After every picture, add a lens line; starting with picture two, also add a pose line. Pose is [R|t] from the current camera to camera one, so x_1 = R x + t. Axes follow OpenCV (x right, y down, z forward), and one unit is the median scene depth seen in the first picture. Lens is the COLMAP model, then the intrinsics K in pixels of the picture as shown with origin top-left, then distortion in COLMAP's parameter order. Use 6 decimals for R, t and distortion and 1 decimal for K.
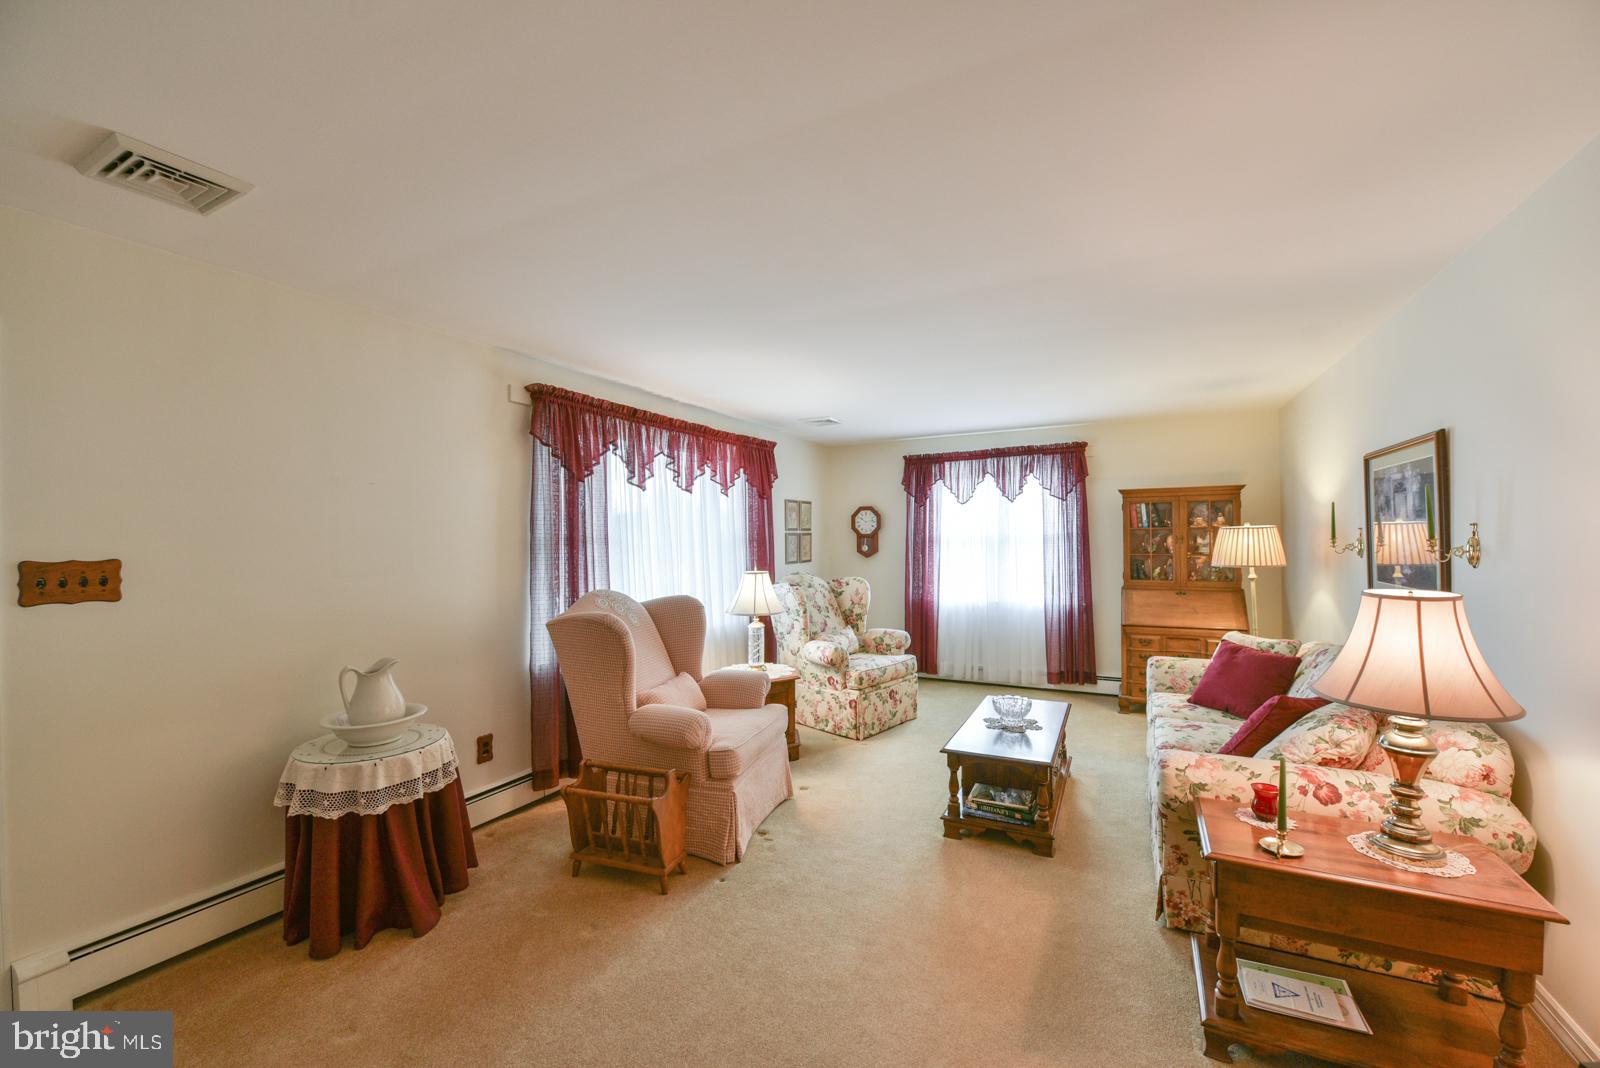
lens RADIAL K [[635.0, 0, 800.0], [0, 635.0, 534.0], [0, 0, 1]] dist [0.000760, -0.005953]
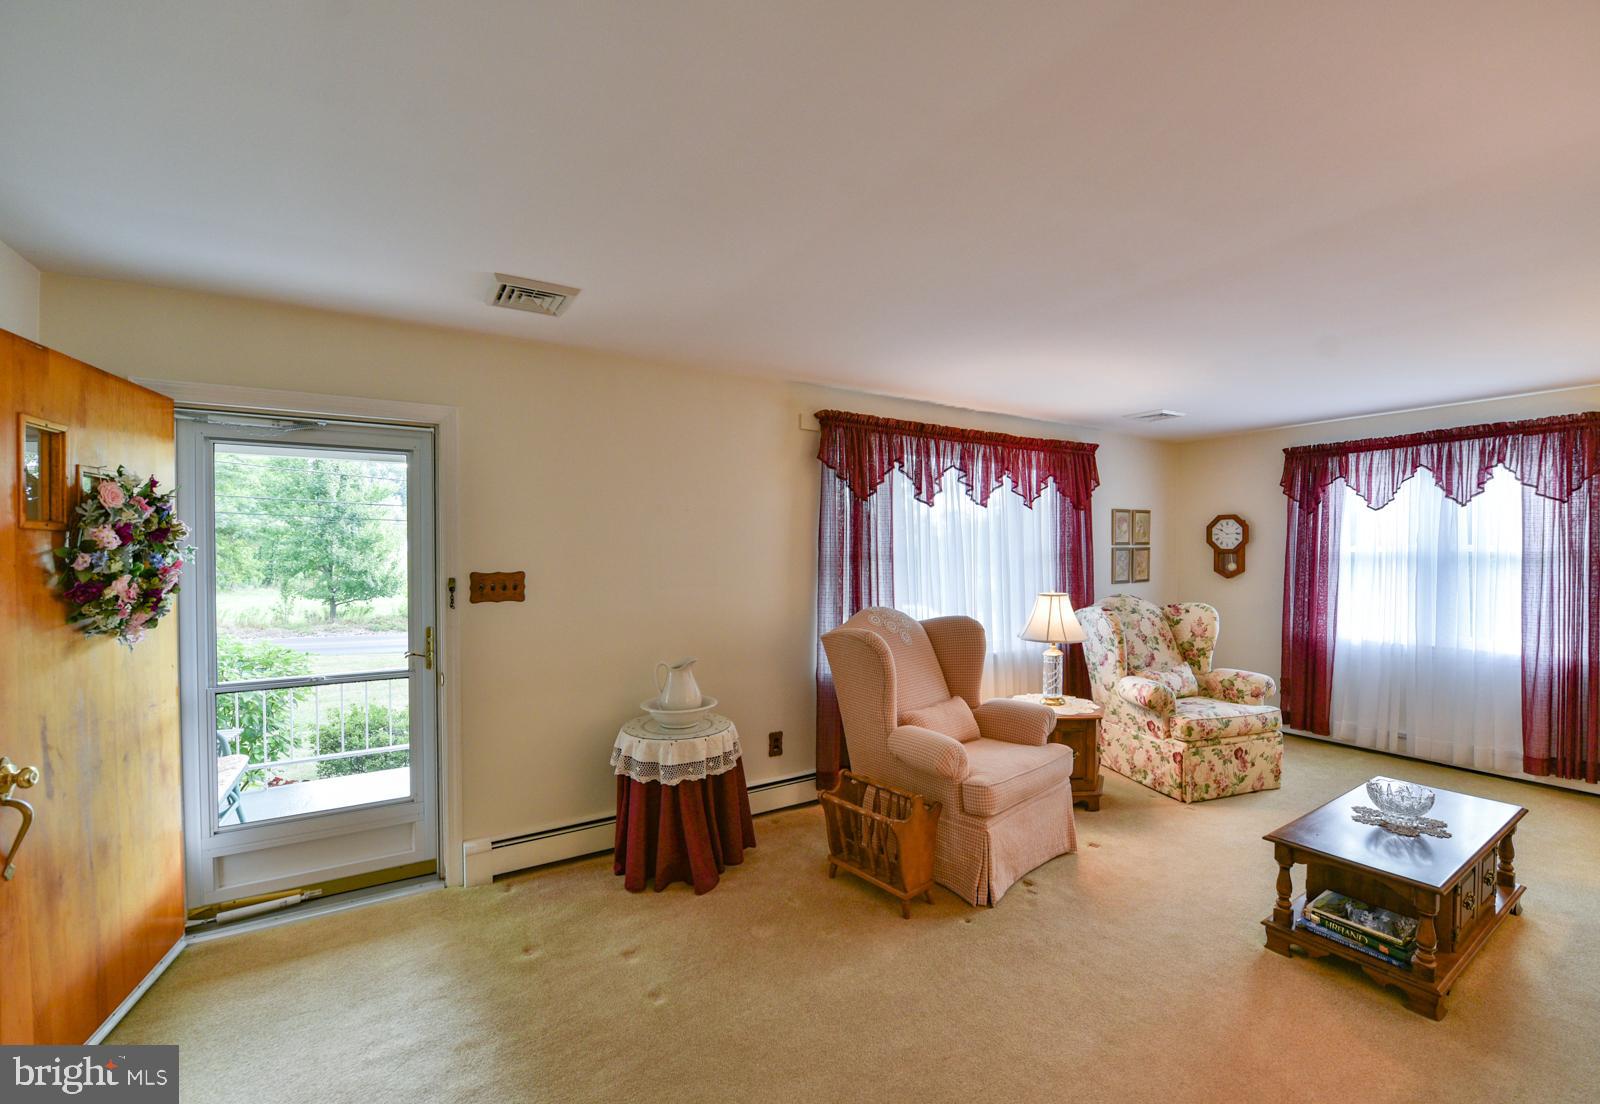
lens RADIAL K [[656.8, 0, 800.0], [0, 656.8, 552.0], [0, 0, 1]] dist [-0.001160, -0.005132]
pose [[0.866461, 0.008684, -0.499169, 0.101466], [-0.002015, 0.999901, 0.013898, -0.013844], [0.499240, -0.011036, 0.866393, 0.021388]]
